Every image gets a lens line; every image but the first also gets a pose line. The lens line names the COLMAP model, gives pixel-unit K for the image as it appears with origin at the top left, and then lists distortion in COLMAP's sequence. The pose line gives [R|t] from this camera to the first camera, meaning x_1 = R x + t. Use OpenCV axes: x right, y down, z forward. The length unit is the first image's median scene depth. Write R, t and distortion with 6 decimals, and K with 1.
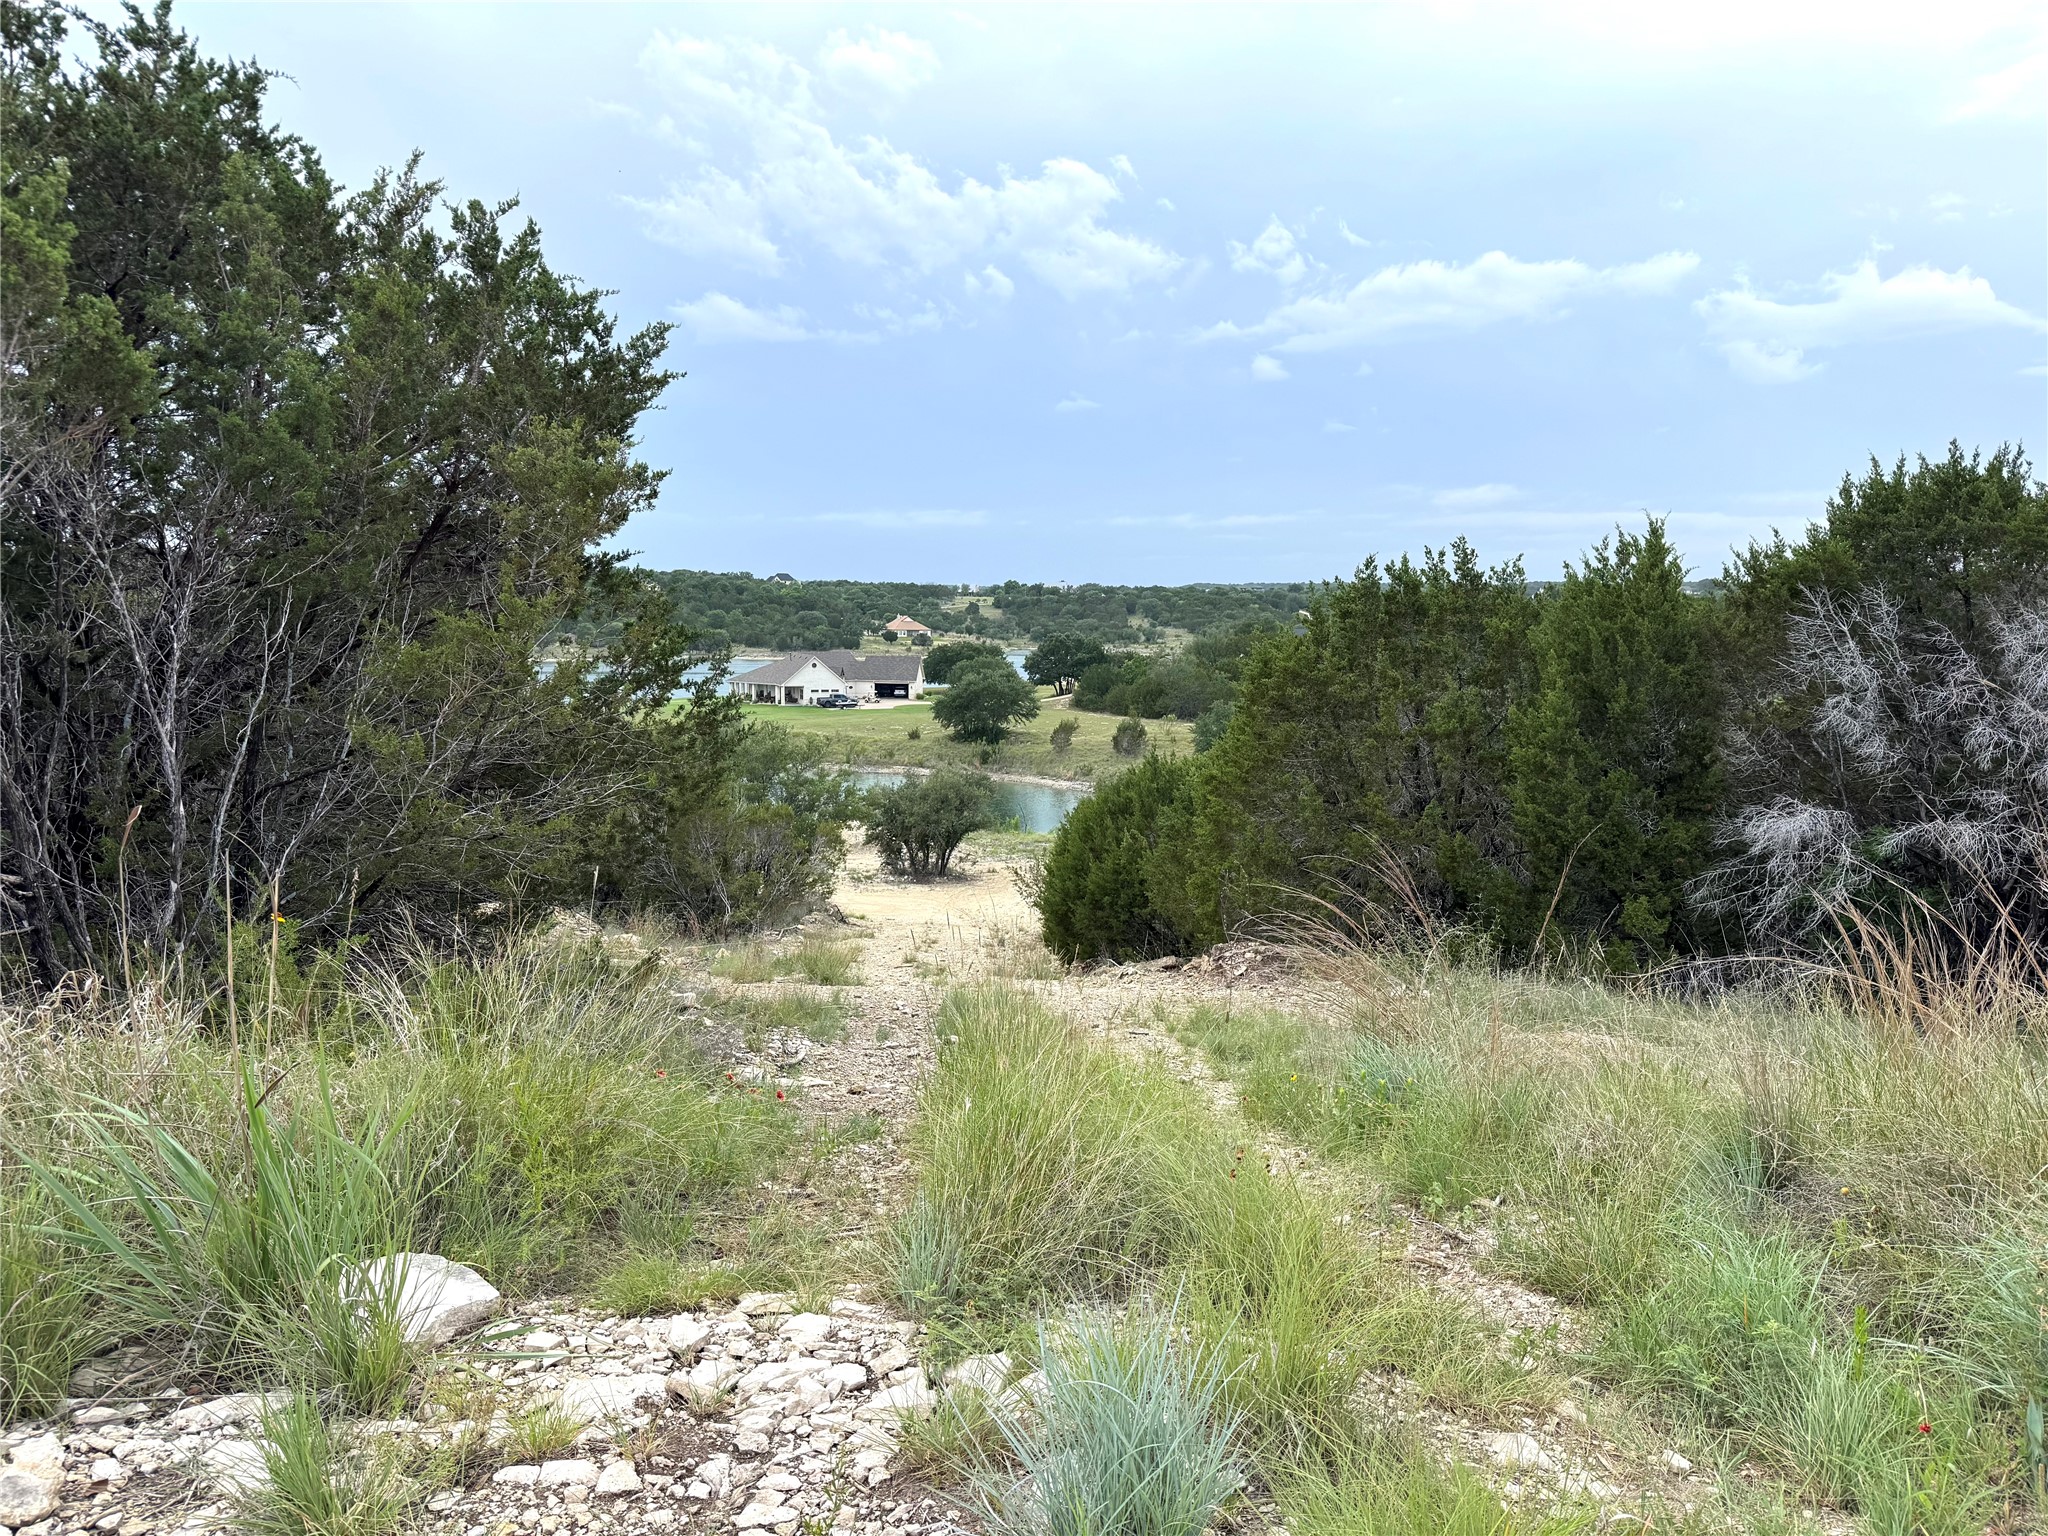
lens RADIAL K [[1411.8, 0, 1022.5], [0, 1411.8, 759.4], [0, 0, 1]] dist [0.138572, -0.238064]
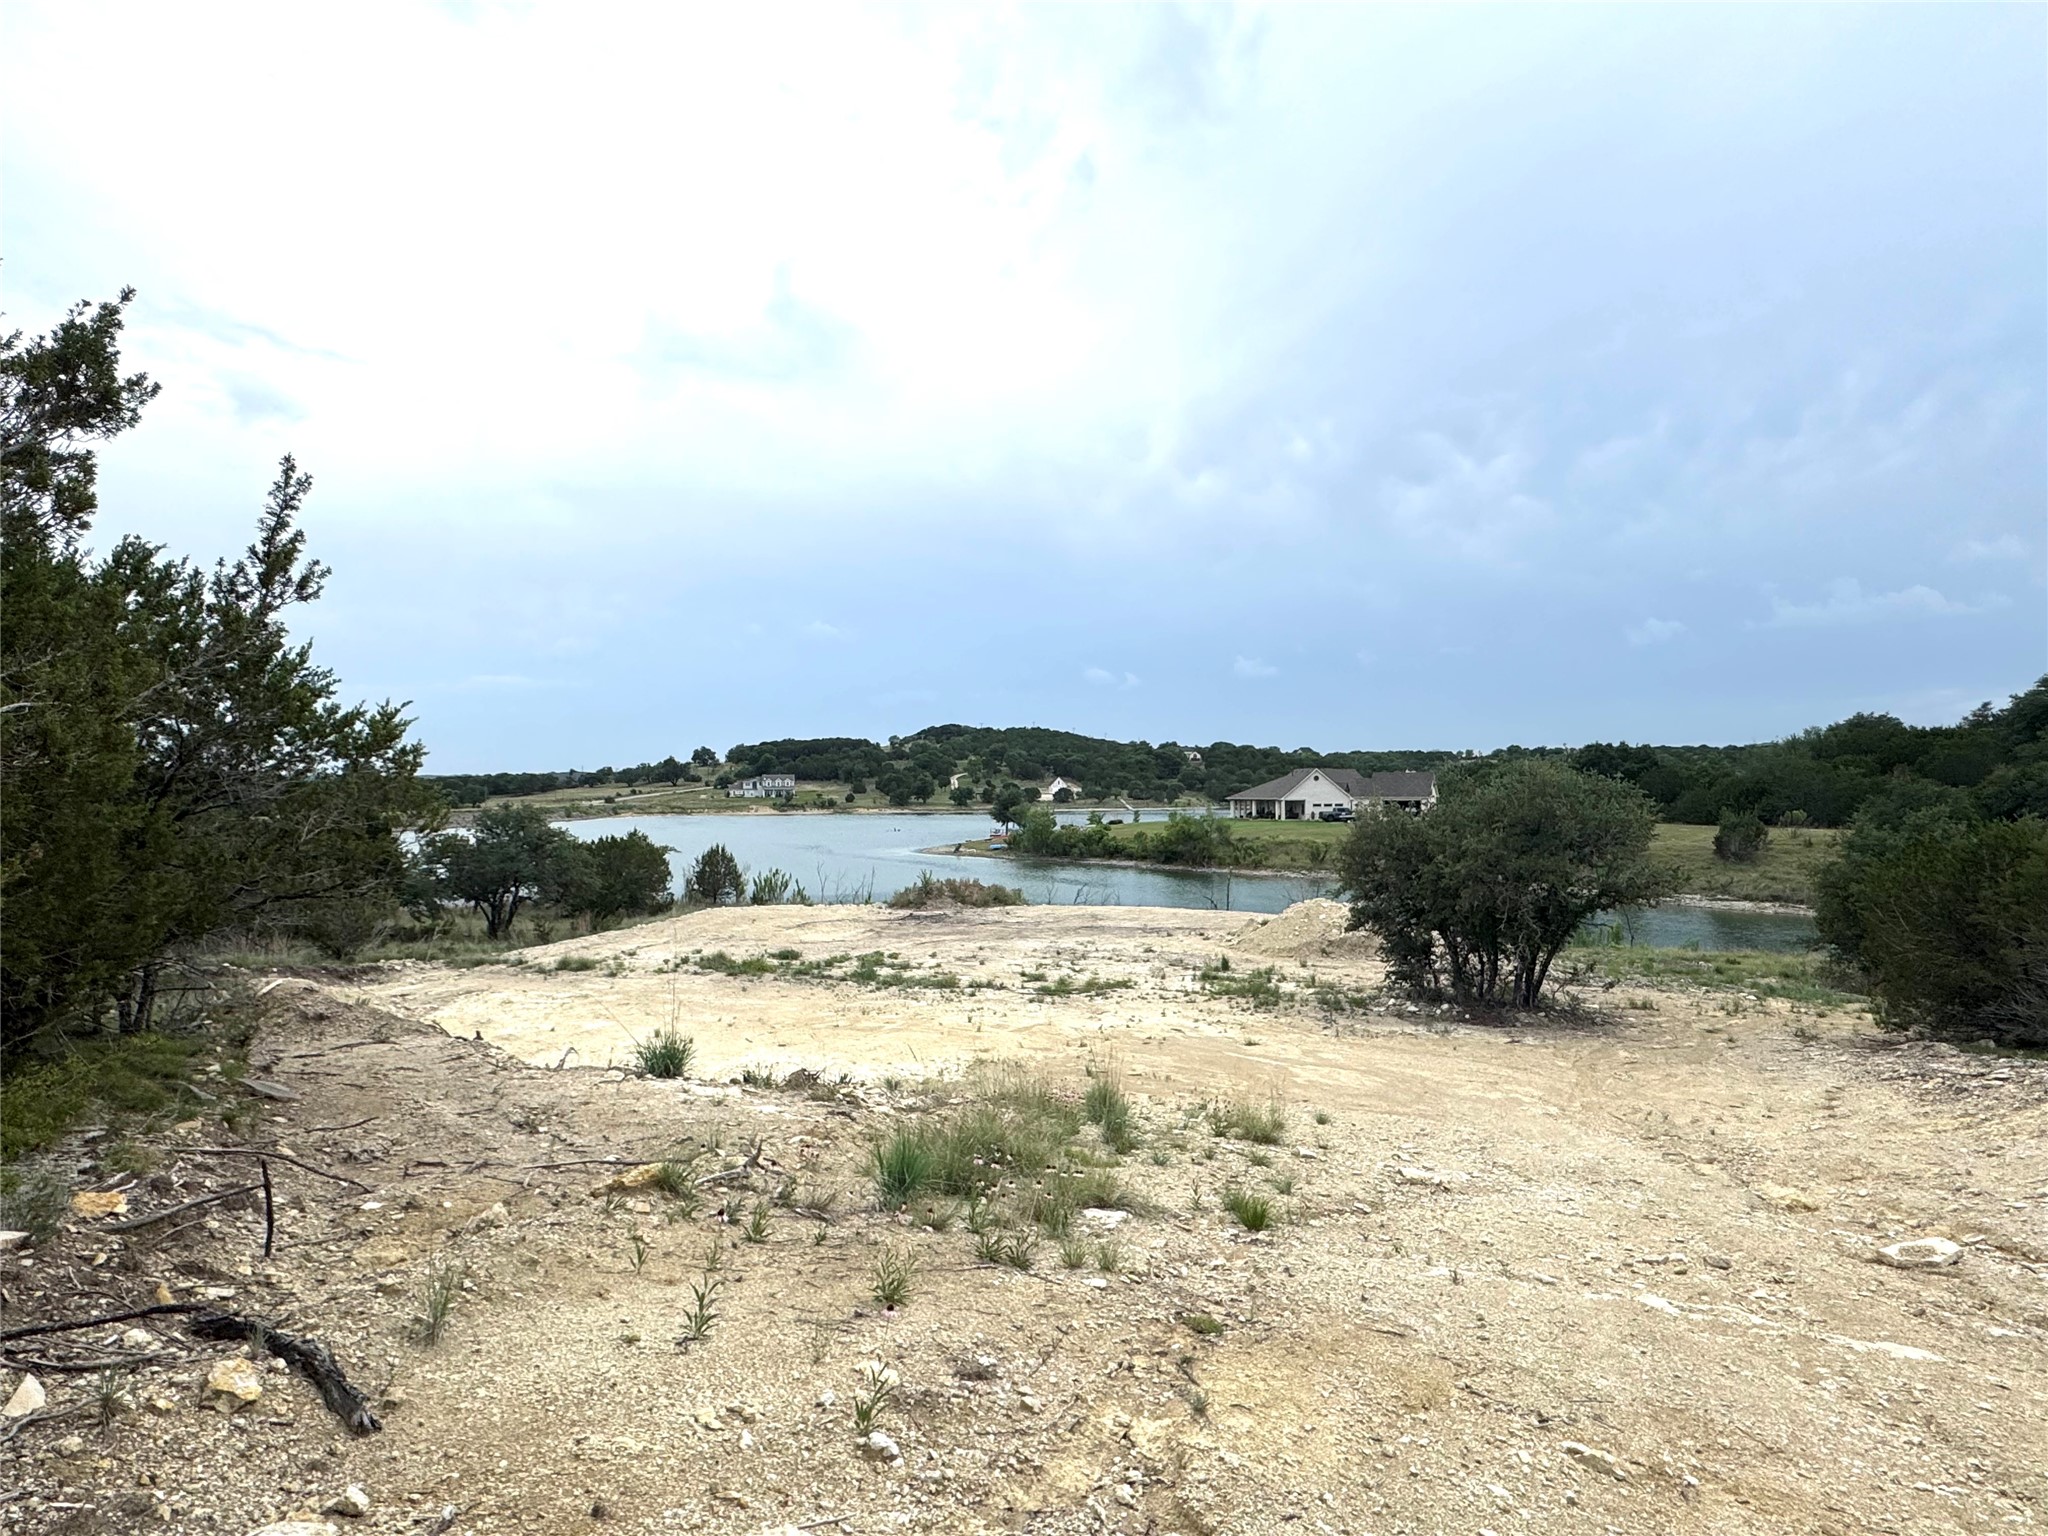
lens RADIAL K [[1101.0, 0, 1024.0], [0, 1101.0, 768.0], [0, 0, 1]] dist [0.001074, 0.000086]
pose [[0.912379, -0.025277, -0.408564, -0.029044], [-0.027100, 0.992172, -0.121903, 0.026402], [0.408448, 0.122294, 0.904552, 0.302228]]
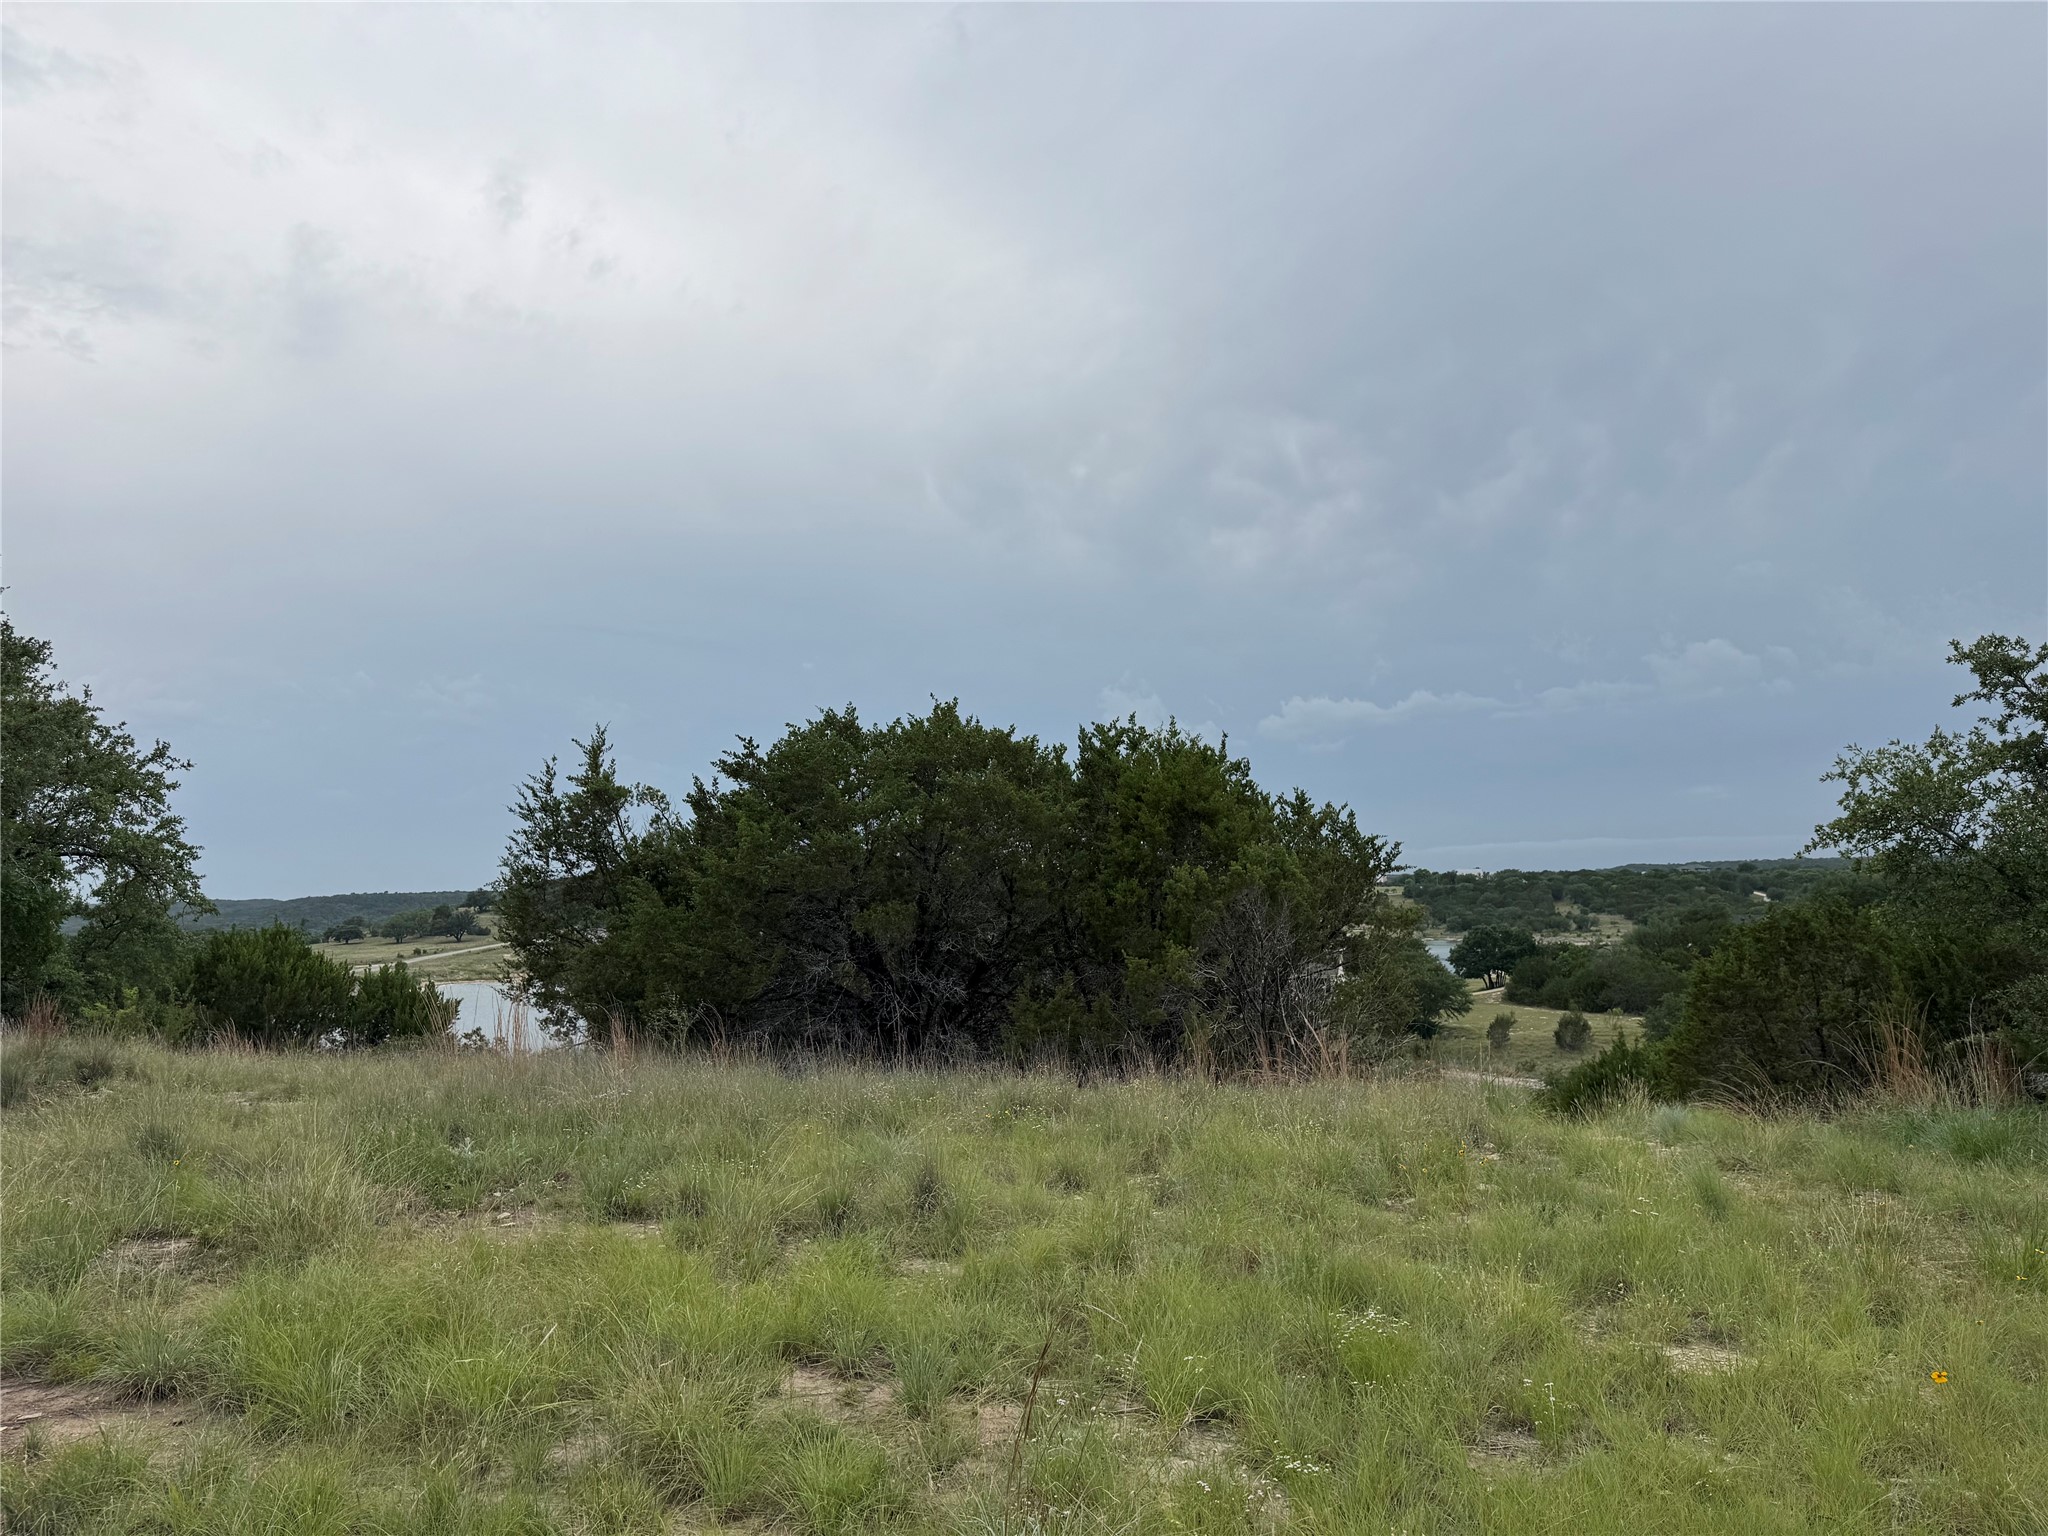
lens RADIAL K [[1412.4, 0, 936.3], [0, 1412.4, 740.5], [0, 0, 1]] dist [-0.001076, -0.044824]
pose [[0.944080, -0.062151, -0.323805, -0.010954], [-0.009962, 0.976248, -0.216425, 0.002404], [0.329565, 0.207548, 0.921038, -0.076756]]
